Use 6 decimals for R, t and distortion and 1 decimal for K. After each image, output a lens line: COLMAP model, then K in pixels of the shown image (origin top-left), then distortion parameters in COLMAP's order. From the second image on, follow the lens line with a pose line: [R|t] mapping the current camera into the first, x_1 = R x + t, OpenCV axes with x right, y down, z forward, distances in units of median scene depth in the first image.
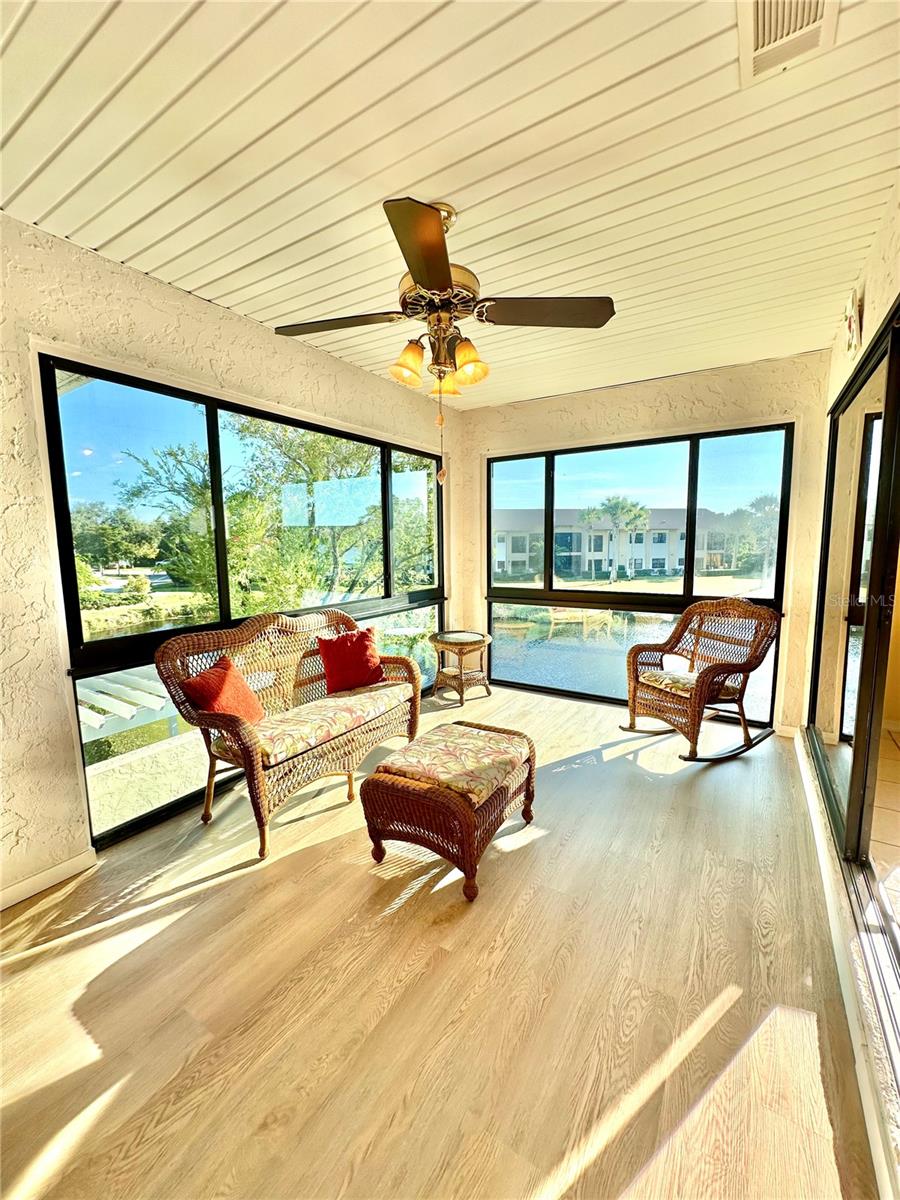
lens RADIAL K [[478.7, 0, 451.5], [0, 478.7, 599.5], [0, 0, 1]] dist [-0.001947, 0.000191]
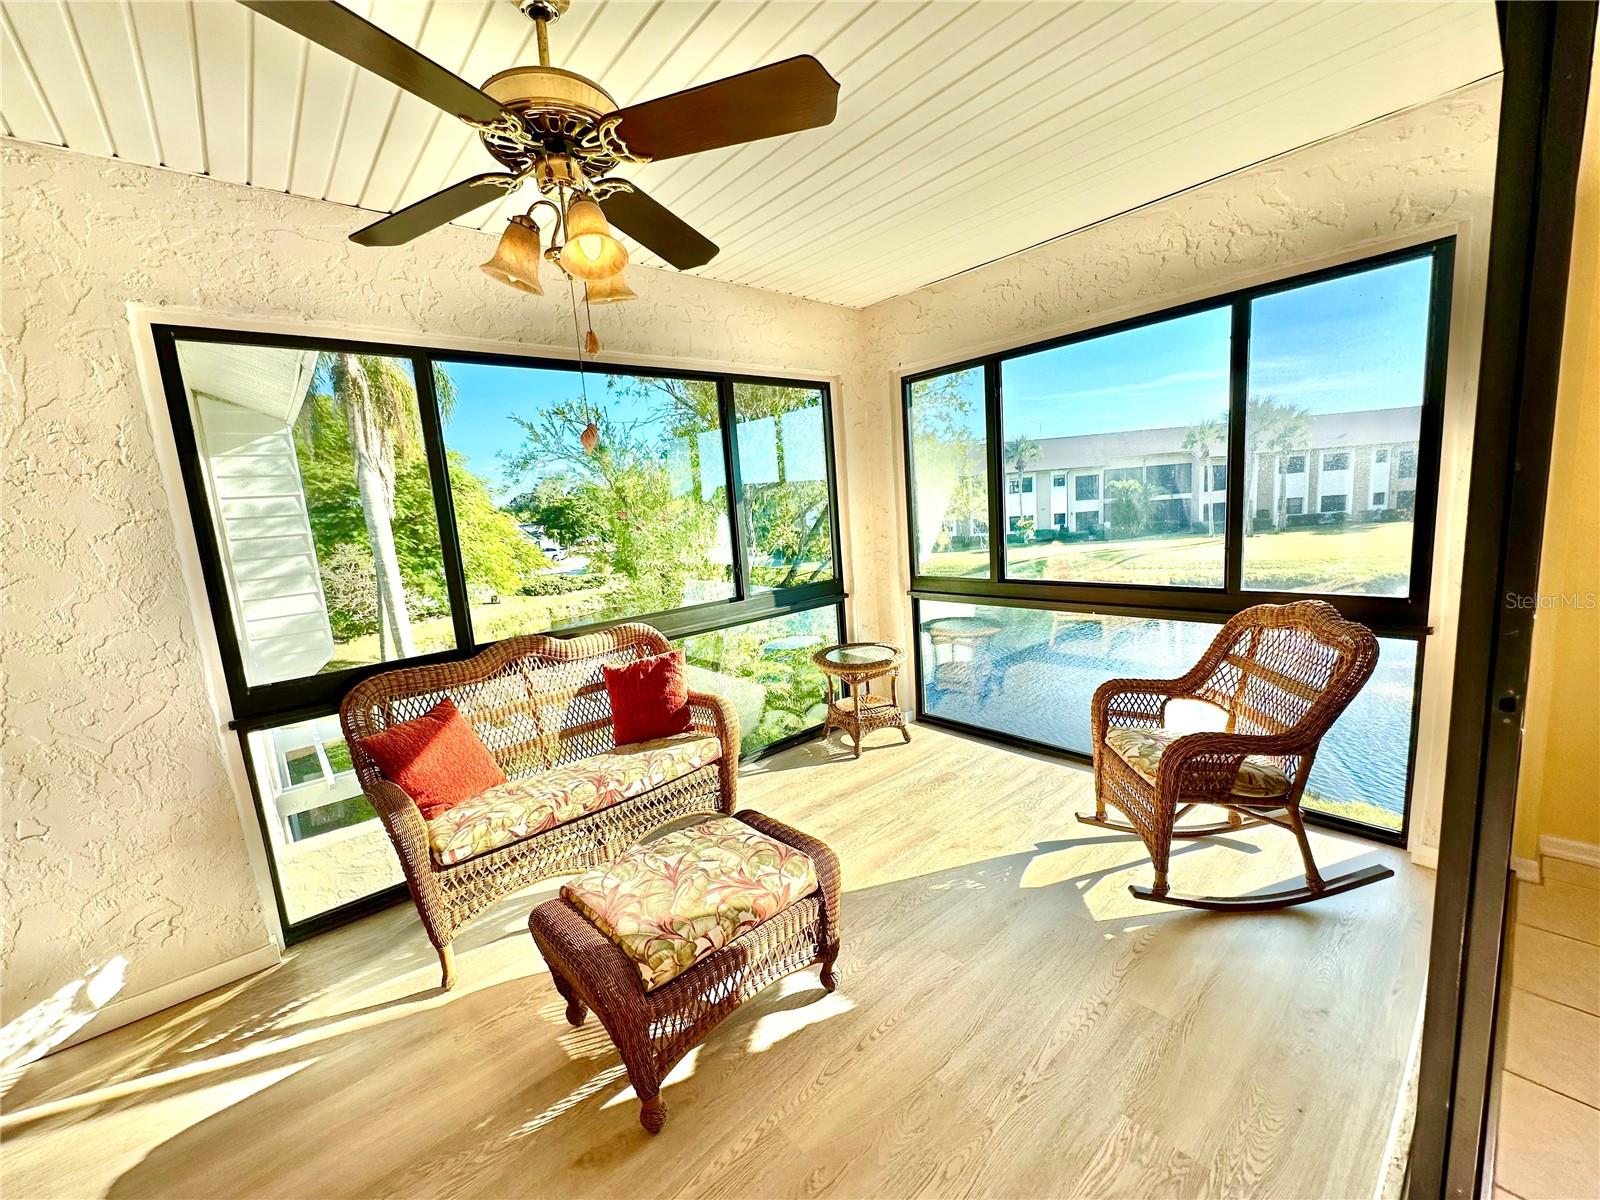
lens RADIAL K [[638.2, 0, 799.7], [0, 638.2, 601.6], [0, 0, 1]] dist [-0.001947, 0.000191]
pose [[0.955816, -0.013047, -0.293677, 0.300823], [0.026780, 0.998725, 0.042791, -0.052482], [0.292744, -0.048764, 0.954946, 0.194967]]
